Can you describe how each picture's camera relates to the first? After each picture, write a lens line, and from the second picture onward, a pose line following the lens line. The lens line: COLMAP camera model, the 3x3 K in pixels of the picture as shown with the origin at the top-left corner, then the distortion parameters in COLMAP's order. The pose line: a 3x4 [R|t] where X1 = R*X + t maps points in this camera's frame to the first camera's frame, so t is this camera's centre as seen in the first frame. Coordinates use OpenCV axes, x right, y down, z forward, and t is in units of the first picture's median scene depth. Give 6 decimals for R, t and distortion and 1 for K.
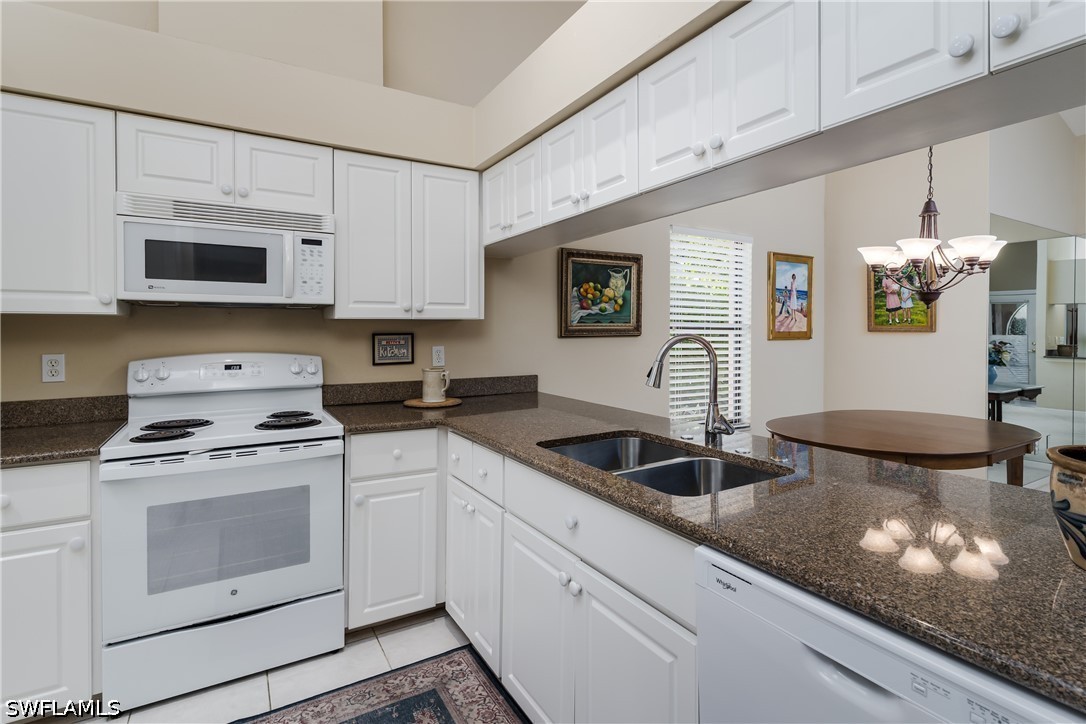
lens RADIAL K [[529.7, 0, 545.1], [0, 529.7, 352.0], [0, 0, 1]] dist [0.000408, 0.000065]
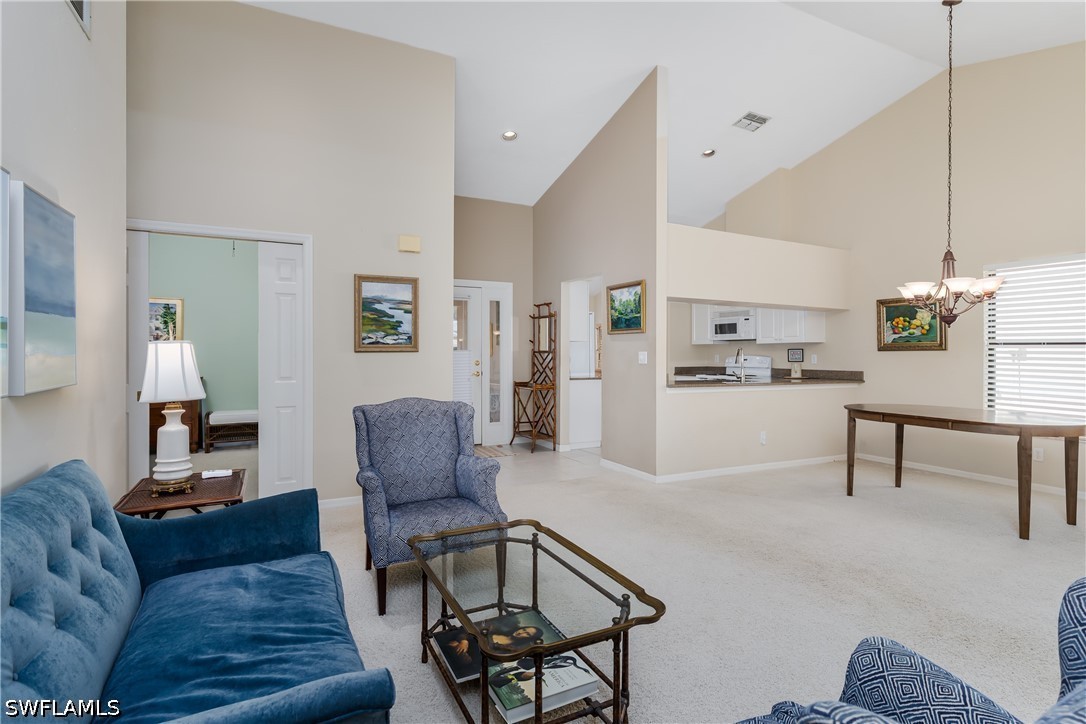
lens RADIAL K [[529.7, 0, 545.1], [0, 529.7, 352.0], [0, 0, 1]] dist [0.000408, 0.000065]
pose [[-0.075025, -0.002574, -0.997178, 1.757303], [-0.045858, 0.998948, 0.000871, 0.023184], [0.996127, 0.045794, -0.075064, 0.038840]]
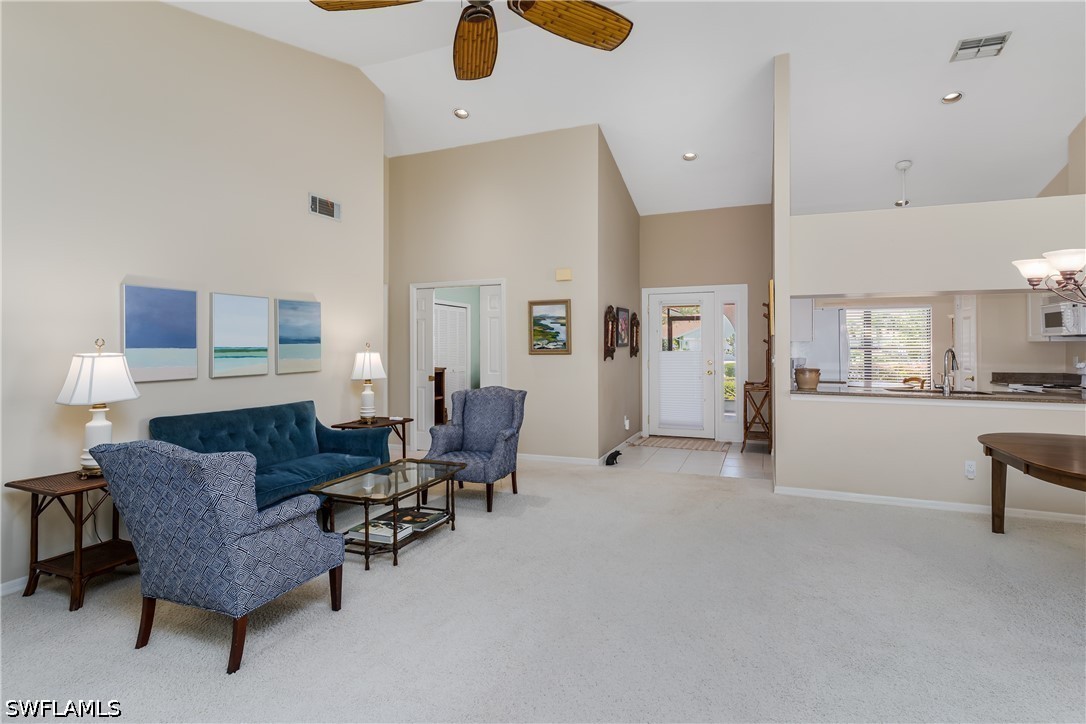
lens RADIAL K [[540.5, 0, 547.6], [0, 540.5, 329.4], [0, 0, 1]] dist [-0.001852, -0.000124]
pose [[-0.800229, -0.017979, -0.599425, 1.617040], [-0.024846, 0.999686, 0.003185, -0.042838], [0.599180, 0.017442, -0.800424, 0.942174]]
